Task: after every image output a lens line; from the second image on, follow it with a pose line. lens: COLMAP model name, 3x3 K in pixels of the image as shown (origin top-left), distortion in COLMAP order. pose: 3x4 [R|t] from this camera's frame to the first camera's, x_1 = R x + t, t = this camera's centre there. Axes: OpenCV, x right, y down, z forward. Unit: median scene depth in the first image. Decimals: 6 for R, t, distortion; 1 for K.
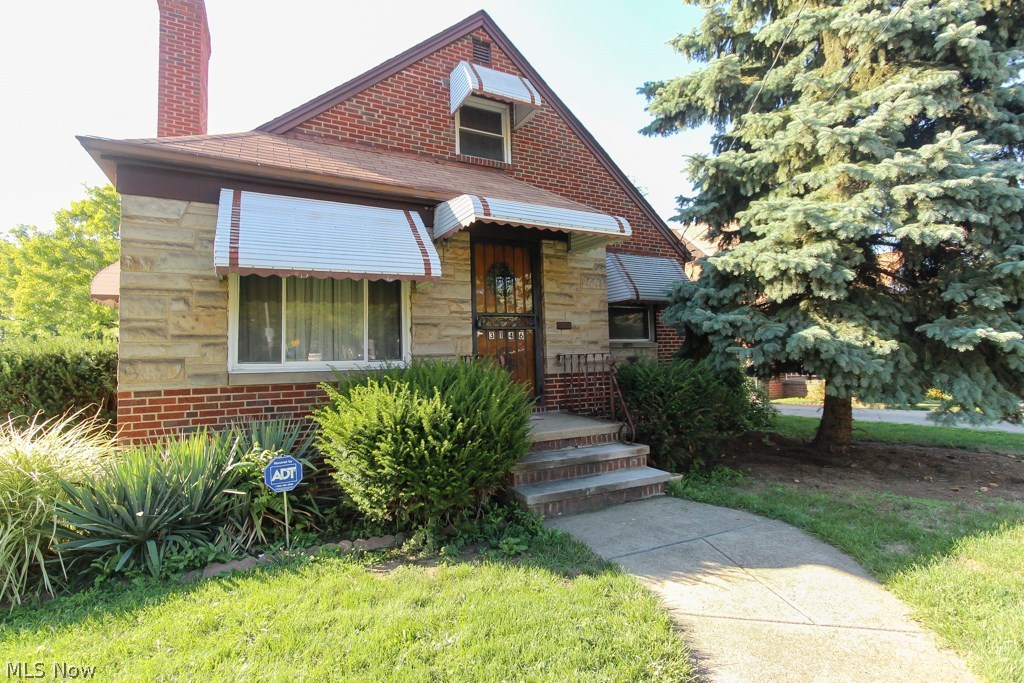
lens RADIAL K [[465.1, 0, 511.8], [0, 465.1, 311.8], [0, 0, 1]] dist [0.004554, 0.000111]
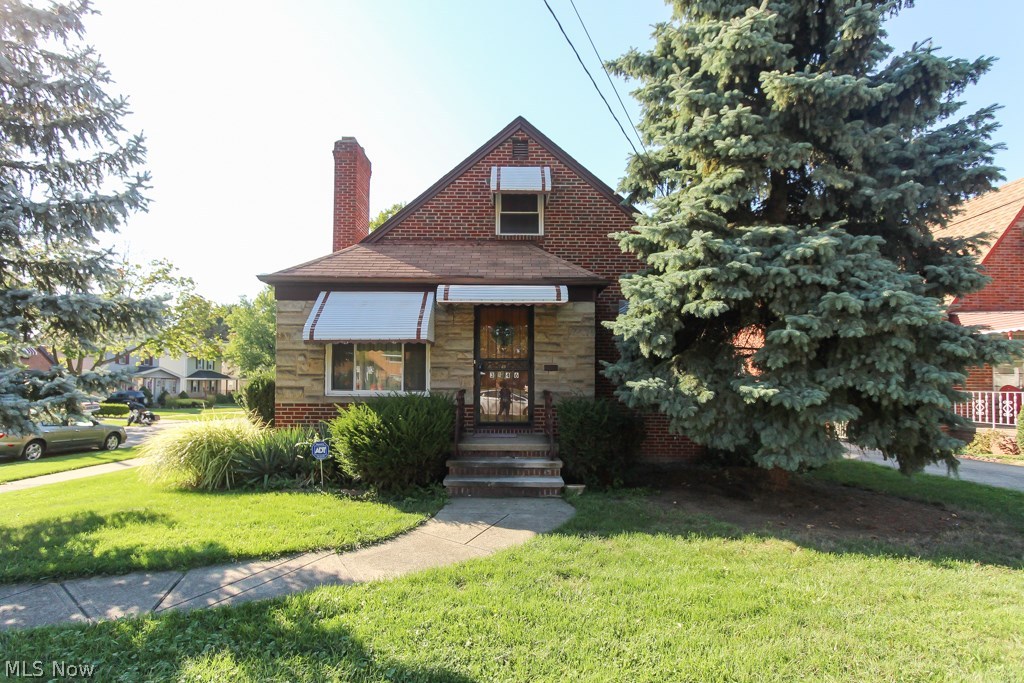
lens RADIAL K [[476.7, 0, 517.6], [0, 476.7, 340.0], [0, 0, 1]] dist [0.000056, 0.000008]
pose [[0.902023, -0.009167, -0.431591, 0.780610], [0.015993, 0.999798, 0.012189, -0.084382], [0.431392, -0.017897, 0.901987, -0.297562]]
